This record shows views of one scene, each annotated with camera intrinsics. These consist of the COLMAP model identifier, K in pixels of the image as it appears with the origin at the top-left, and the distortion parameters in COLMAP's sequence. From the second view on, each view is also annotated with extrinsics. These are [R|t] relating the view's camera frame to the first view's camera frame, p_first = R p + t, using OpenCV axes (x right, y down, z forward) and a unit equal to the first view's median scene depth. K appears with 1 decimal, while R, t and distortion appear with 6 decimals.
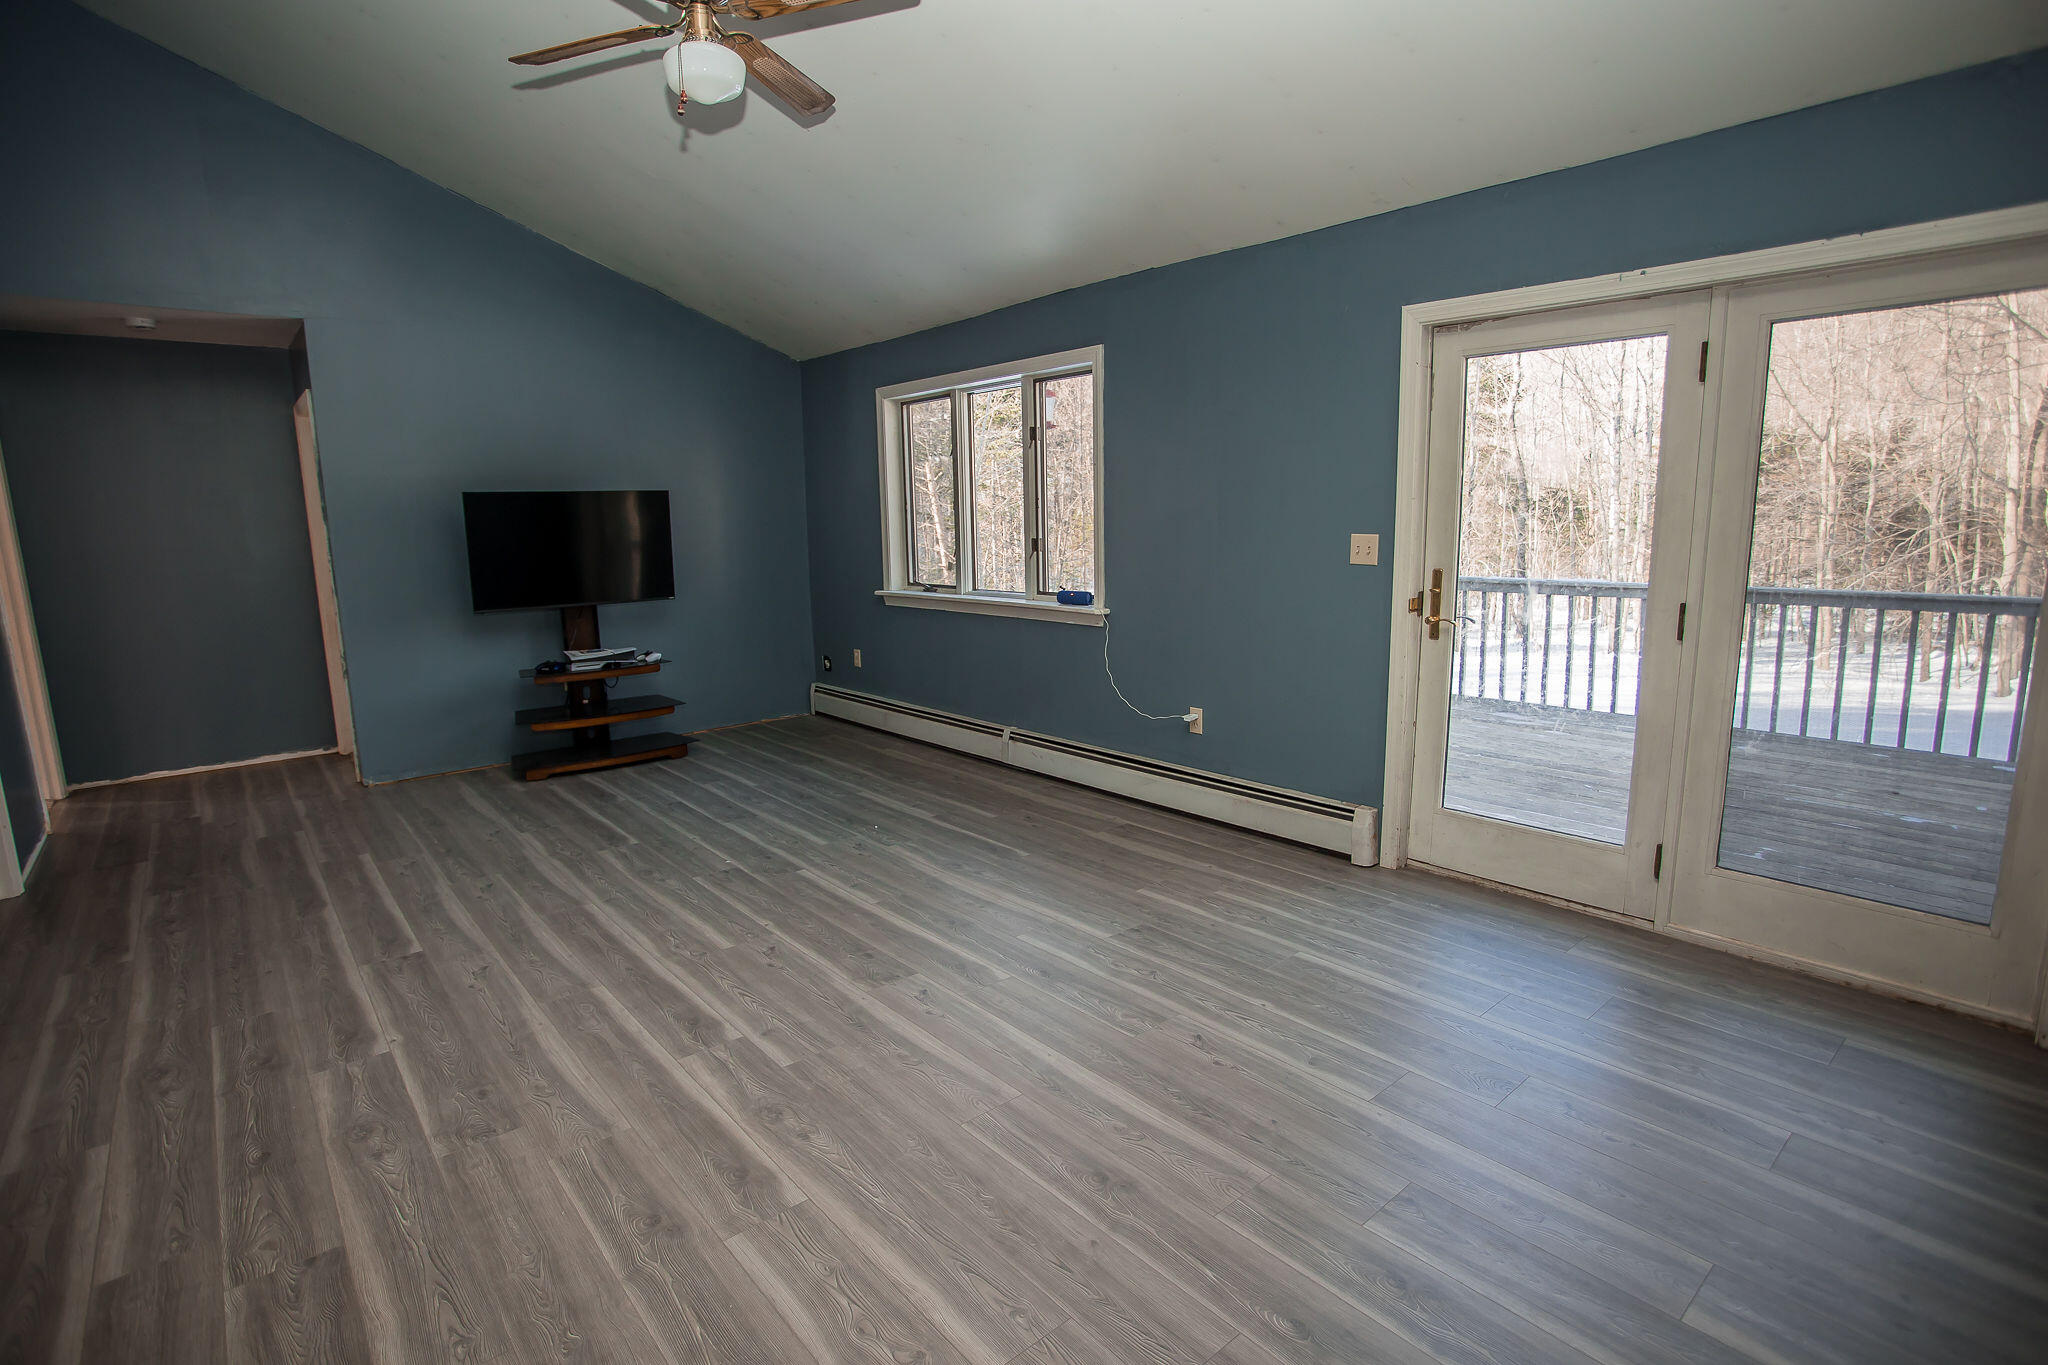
lens RADIAL K [[997.5, 0, 1021.8], [0, 997.5, 684.6], [0, 0, 1]] dist [-0.062899, 0.028534]
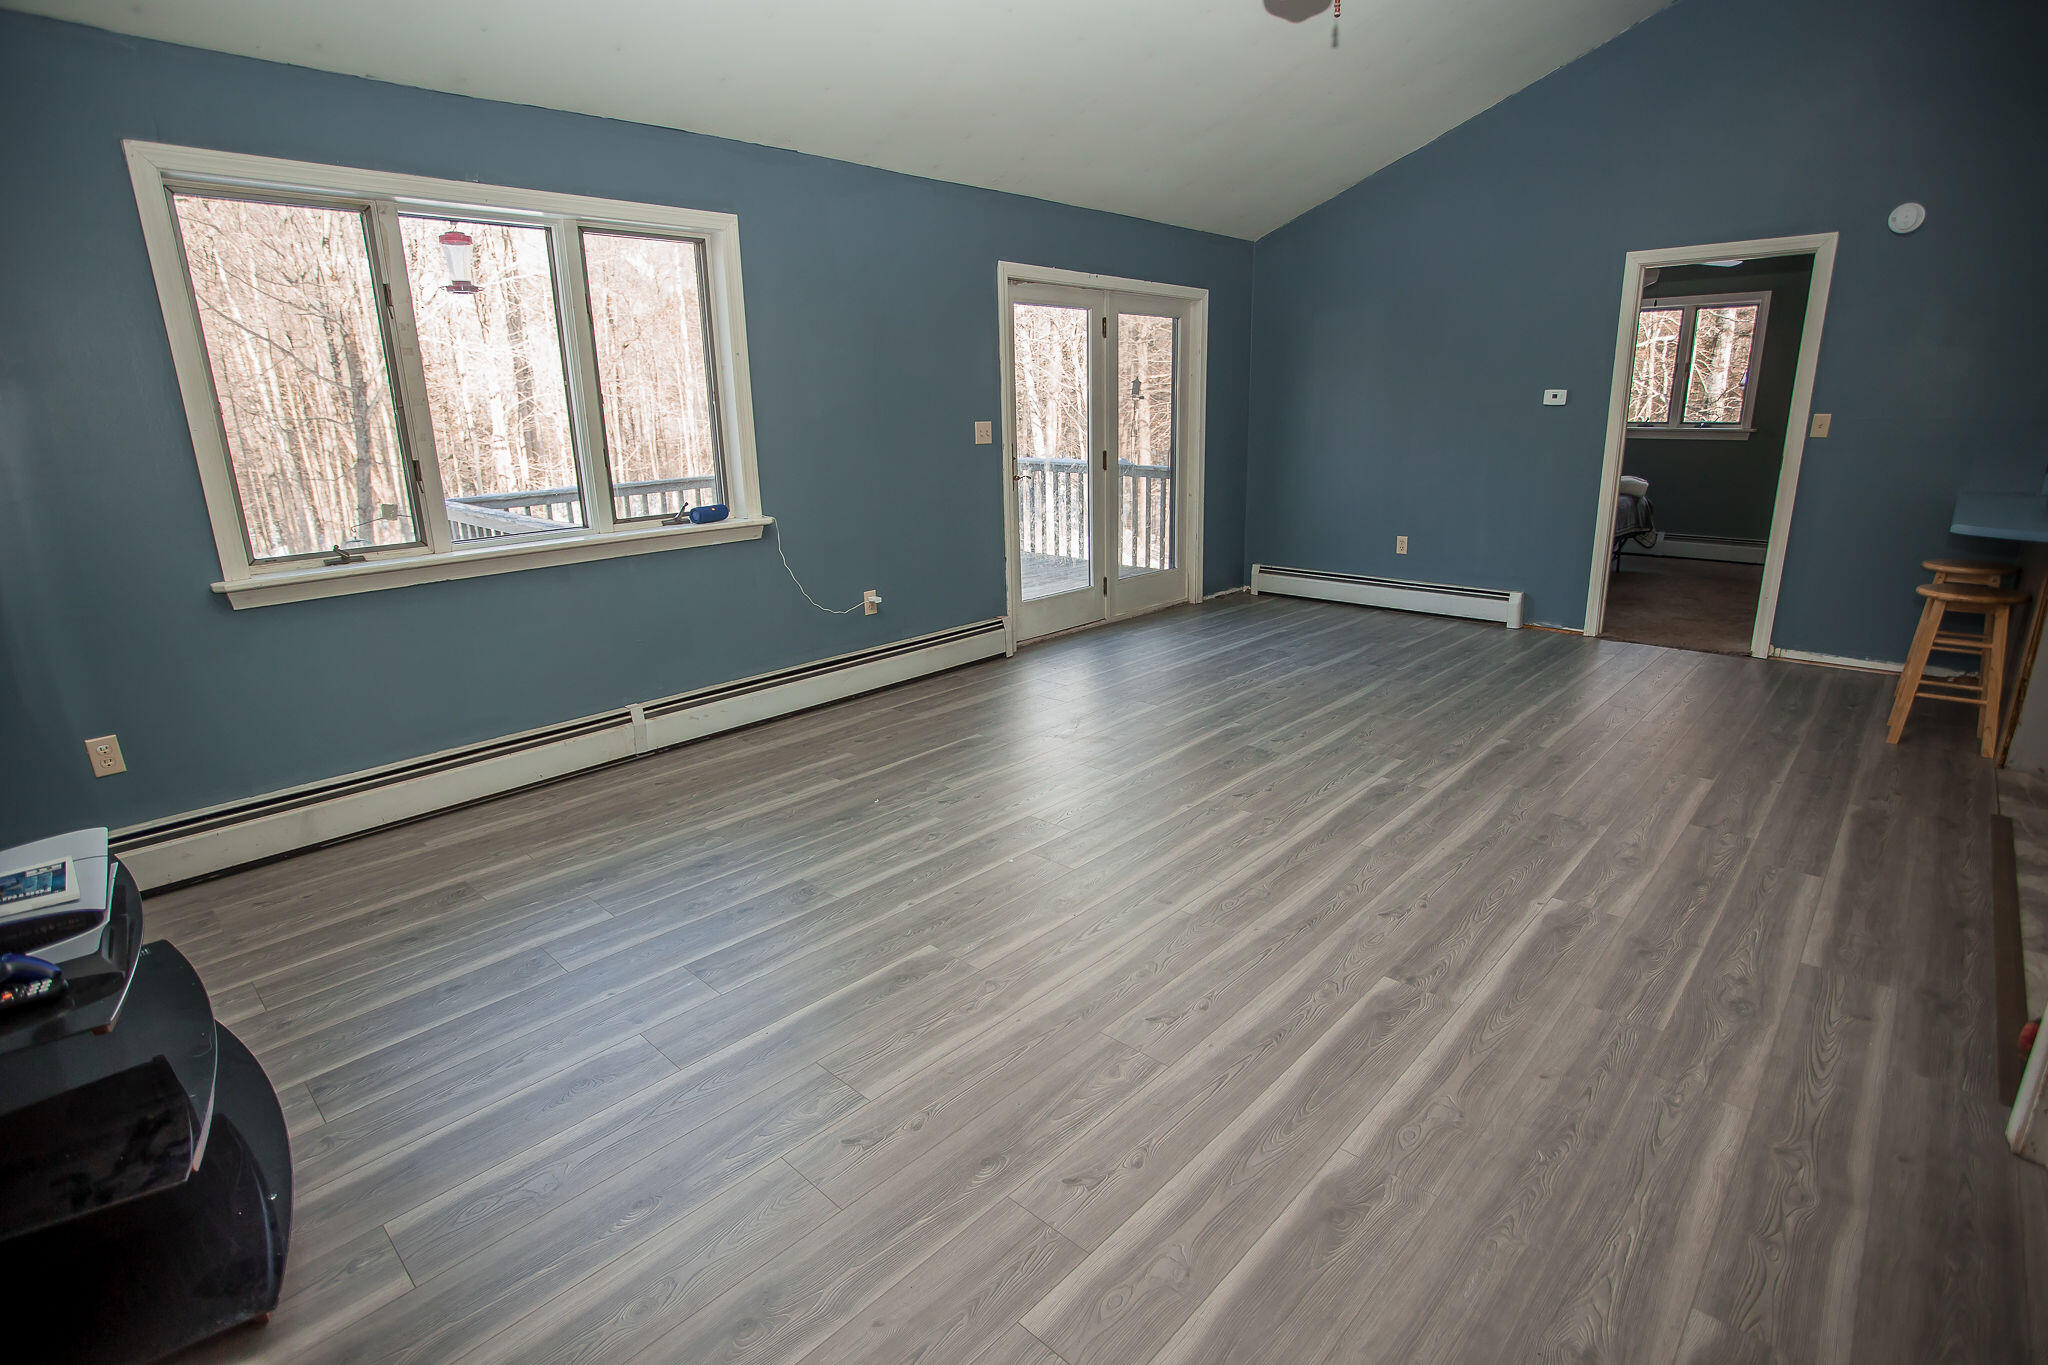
lens RADIAL K [[977.9, 0, 1014.1], [0, 977.9, 705.8], [0, 0, 1]] dist [-0.070286, 0.037935]
pose [[-0.097348, -0.269940, 0.957944, -1.326577], [0.193977, 0.938910, 0.284289, -0.194634], [-0.976164, 0.213494, -0.039039, 1.356188]]
